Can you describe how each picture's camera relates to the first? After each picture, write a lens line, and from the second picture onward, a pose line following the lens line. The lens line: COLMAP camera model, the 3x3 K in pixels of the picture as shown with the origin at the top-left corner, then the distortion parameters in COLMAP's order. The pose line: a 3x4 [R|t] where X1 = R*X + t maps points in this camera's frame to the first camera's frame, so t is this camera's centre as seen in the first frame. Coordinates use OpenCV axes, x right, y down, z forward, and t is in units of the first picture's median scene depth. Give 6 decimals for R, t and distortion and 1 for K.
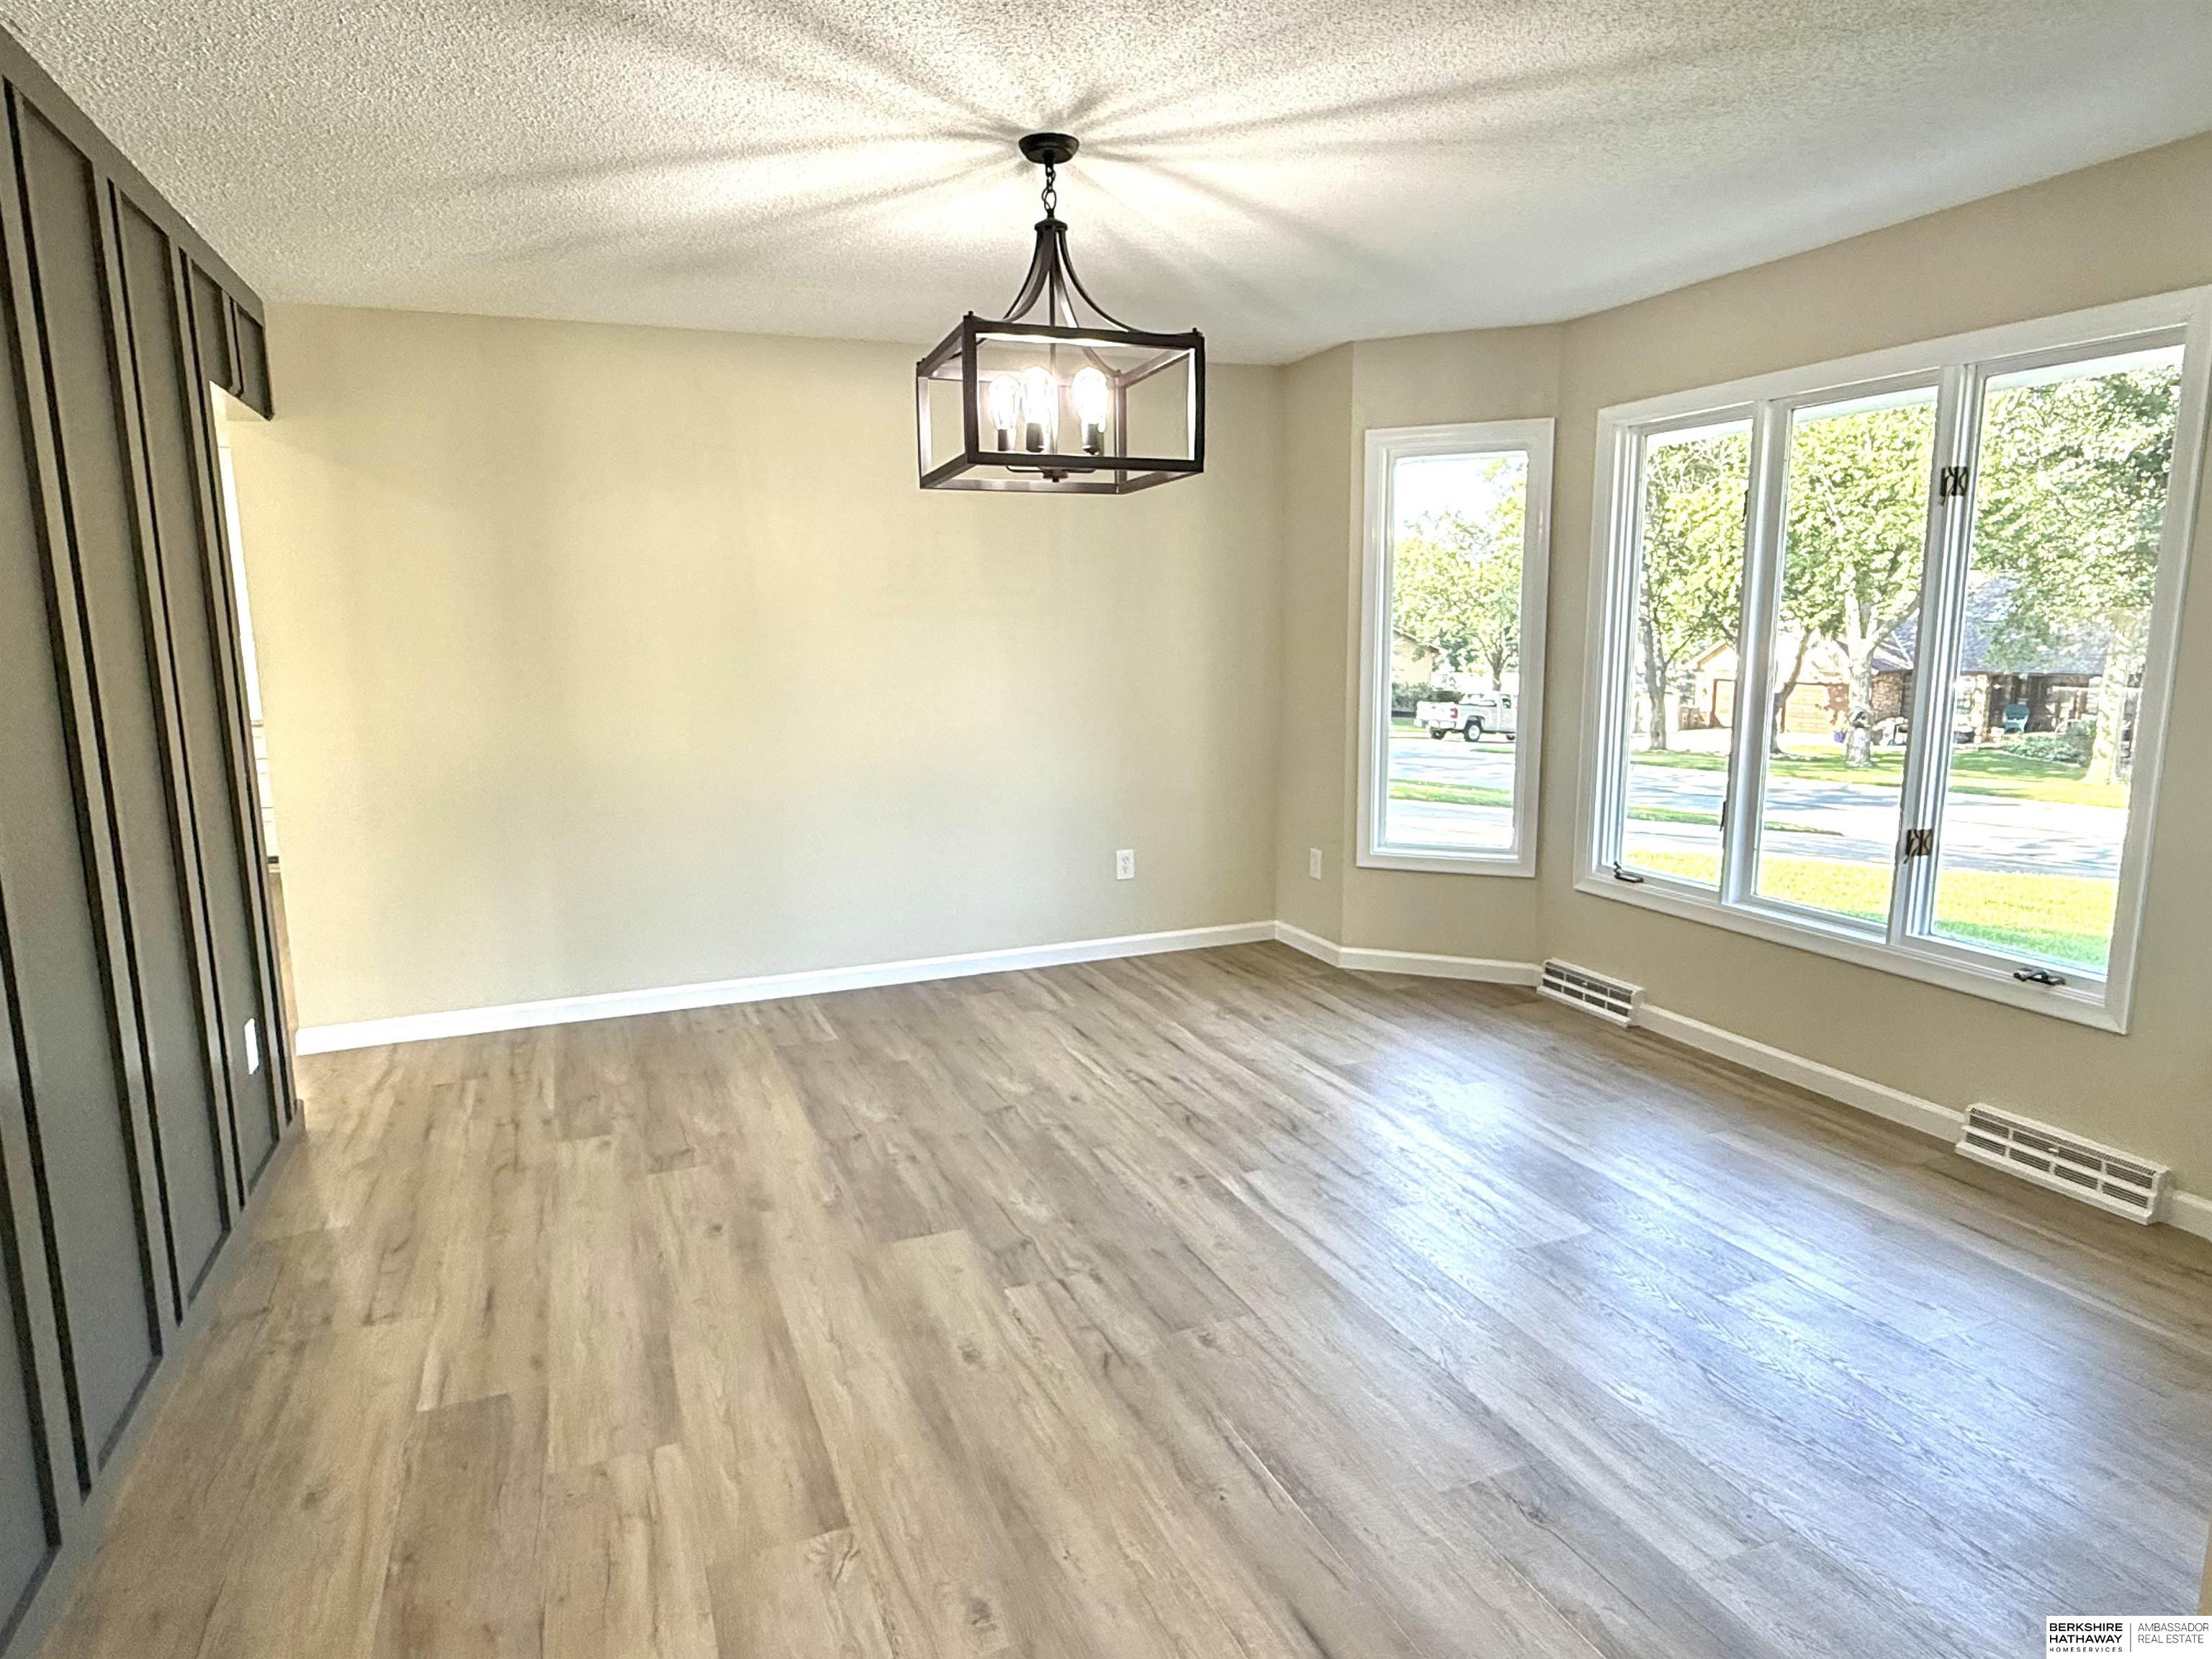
lens RADIAL K [[1306.3, 0, 1108.1], [0, 1306.3, 831.7], [0, 0, 1]] dist [0.000219, -0.000968]
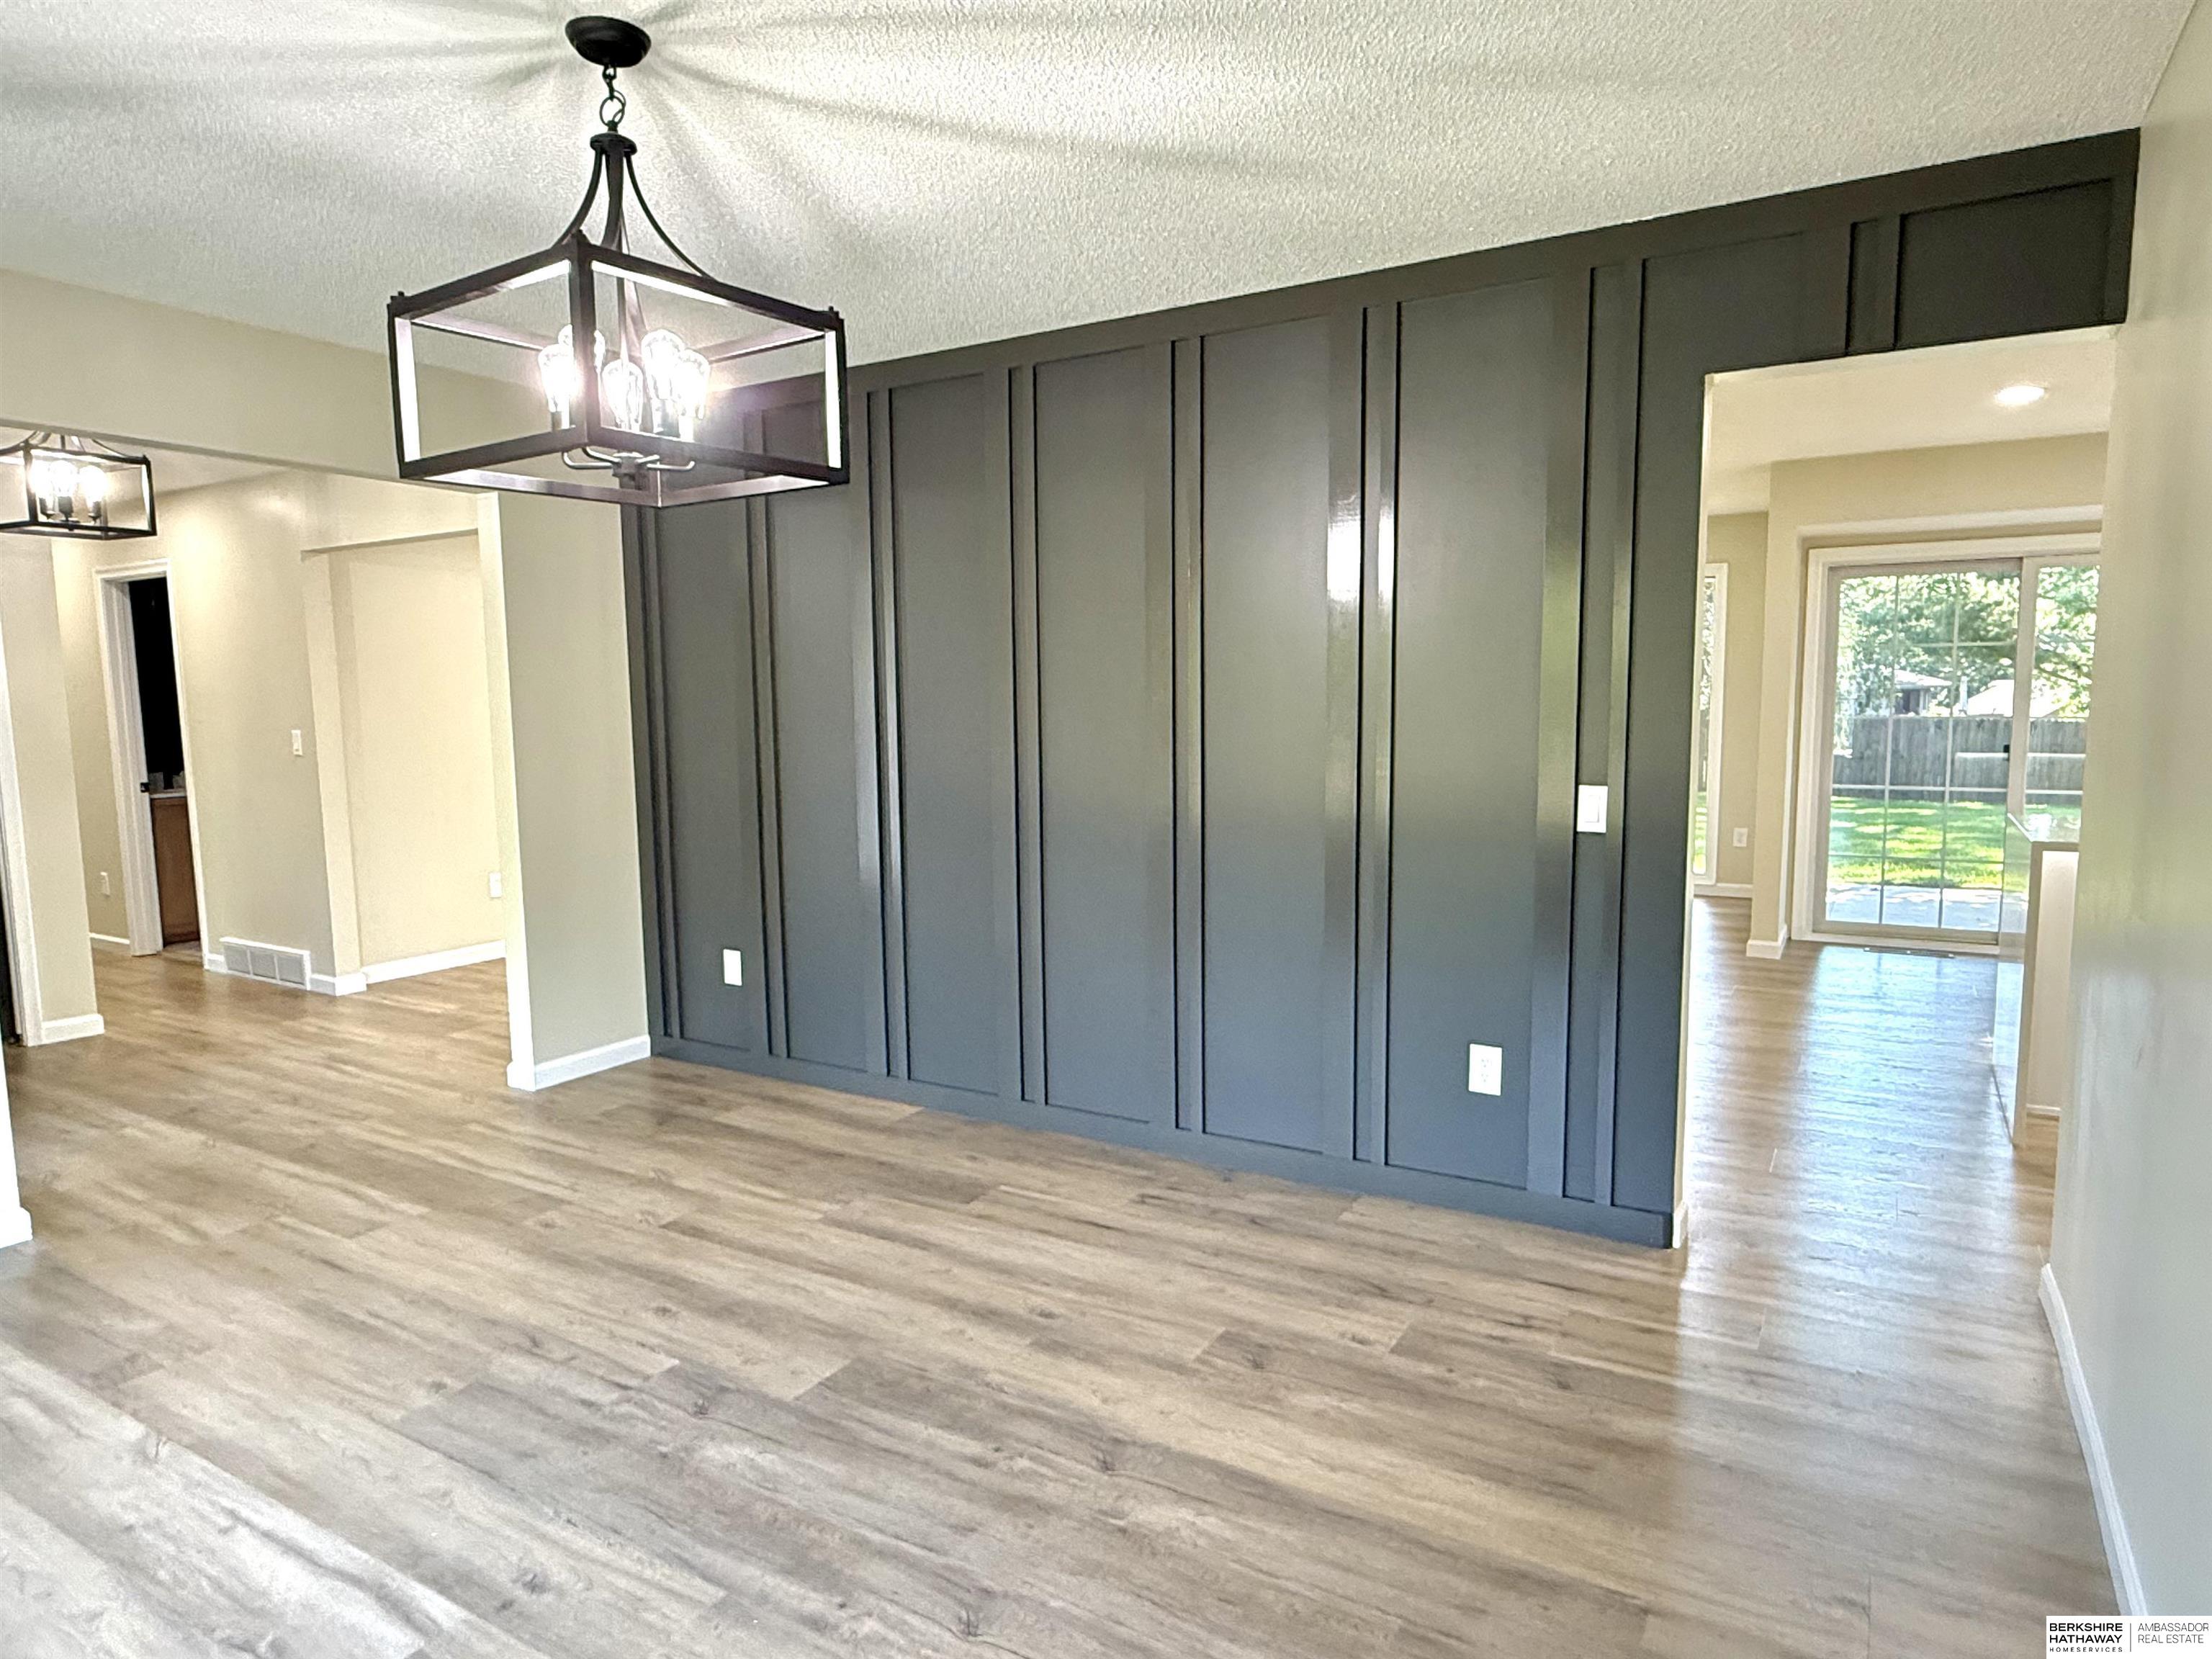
lens RADIAL K [[1306.3, 0, 1102.5], [0, 1306.3, 841.2], [0, 0, 1]] dist [0.000219, -0.000968]
pose [[-0.802728, 0.089100, -0.589651, 0.202405], [-0.073861, 0.966307, 0.246566, -0.277169], [0.591753, 0.241478, -0.769101, 1.812215]]
